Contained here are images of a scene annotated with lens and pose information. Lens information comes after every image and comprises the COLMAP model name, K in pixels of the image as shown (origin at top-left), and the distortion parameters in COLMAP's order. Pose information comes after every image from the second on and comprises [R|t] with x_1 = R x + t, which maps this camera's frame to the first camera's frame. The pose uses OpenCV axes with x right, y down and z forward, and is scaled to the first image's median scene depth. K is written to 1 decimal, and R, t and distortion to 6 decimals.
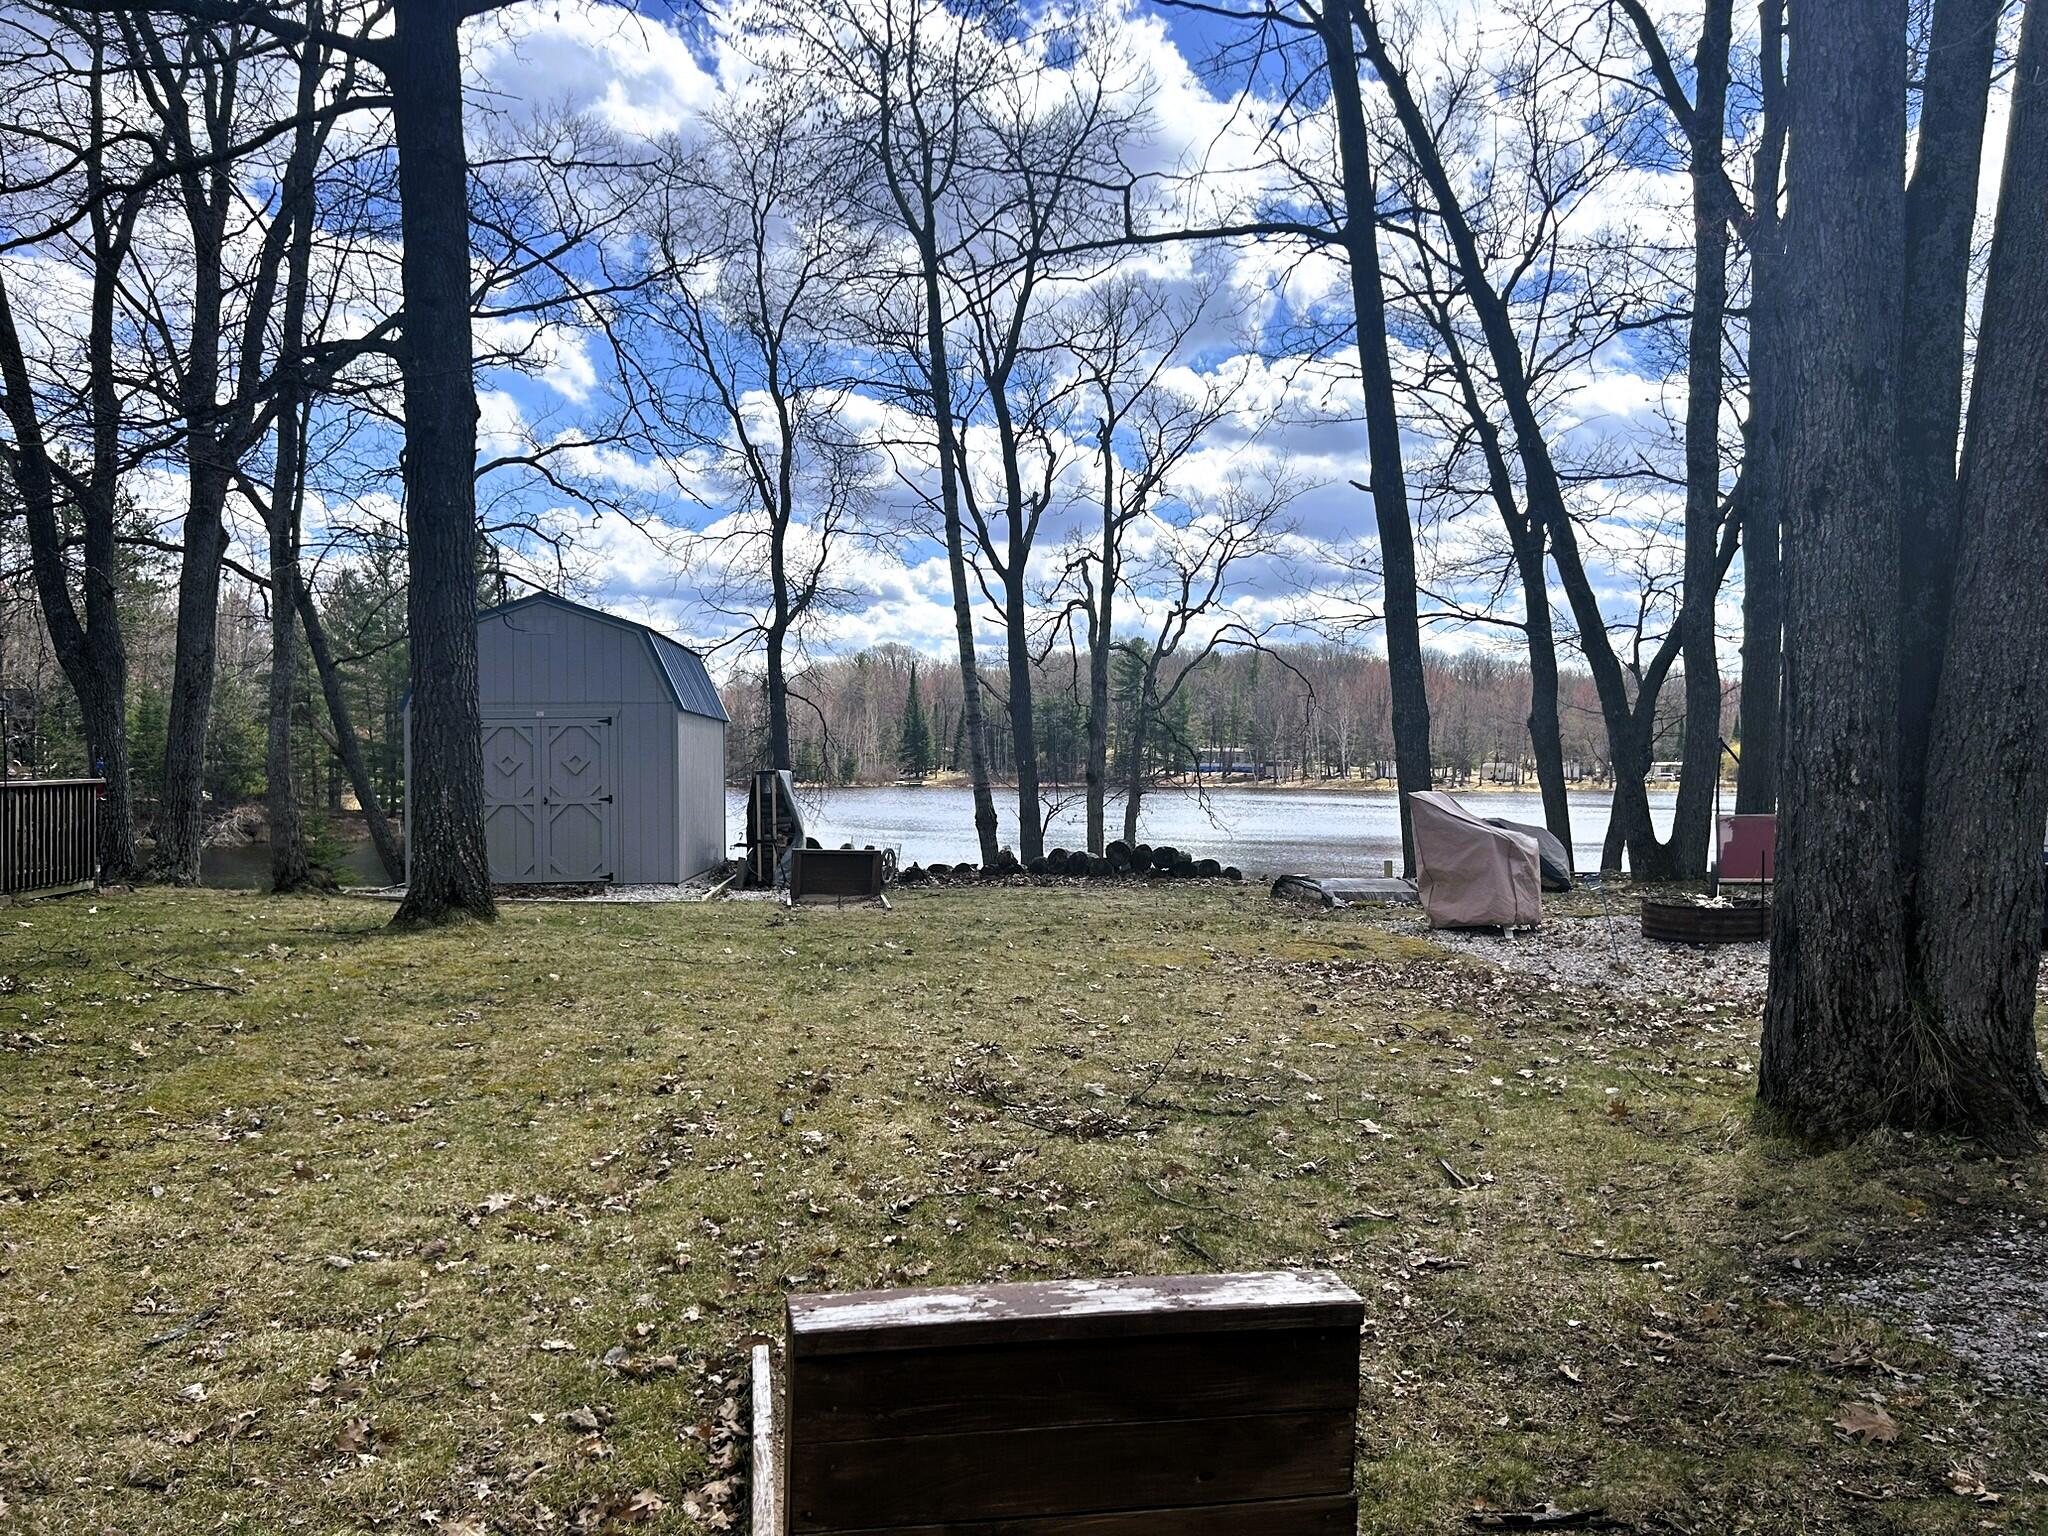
lens RADIAL K [[1559.0, 0, 1024.0], [0, 1559.0, 768.0], [0, 0, 1]] dist [0.009745, -0.000897]
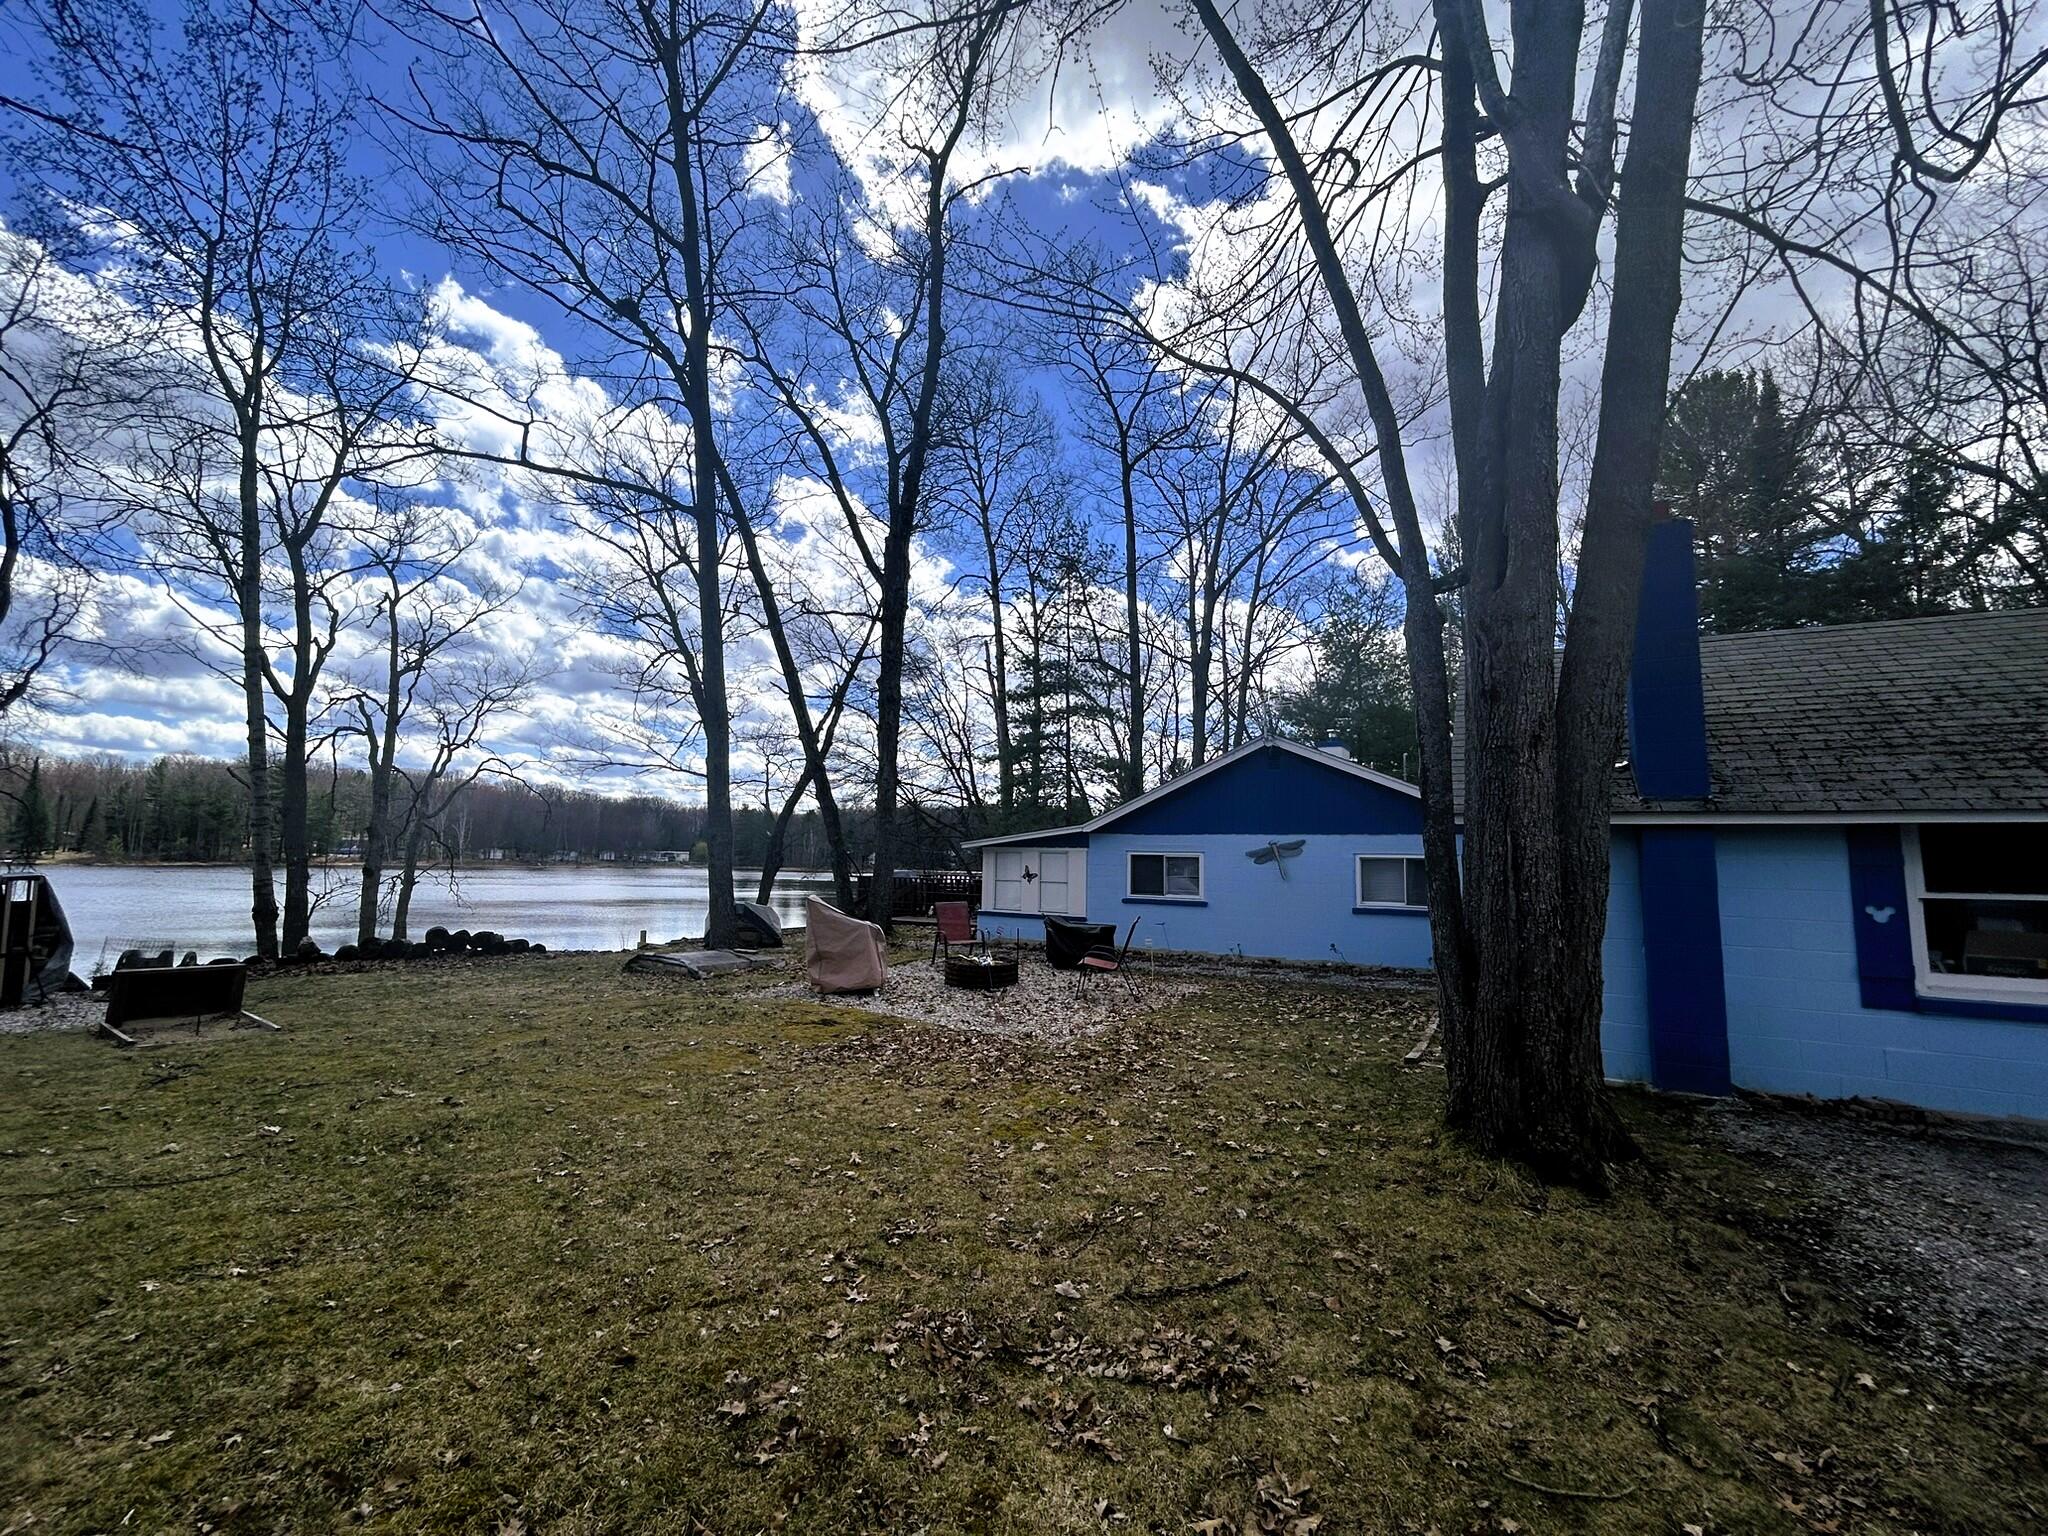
lens RADIAL K [[823.2, 0, 1024.0], [0, 823.2, 768.0], [0, 0, 1]] dist [-0.013821, 0.009715]
pose [[0.678596, 0.086145, 0.729443, -0.089465], [-0.011066, 0.994185, -0.107116, -0.011807], [-0.734429, 0.064616, 0.675603, 0.175651]]
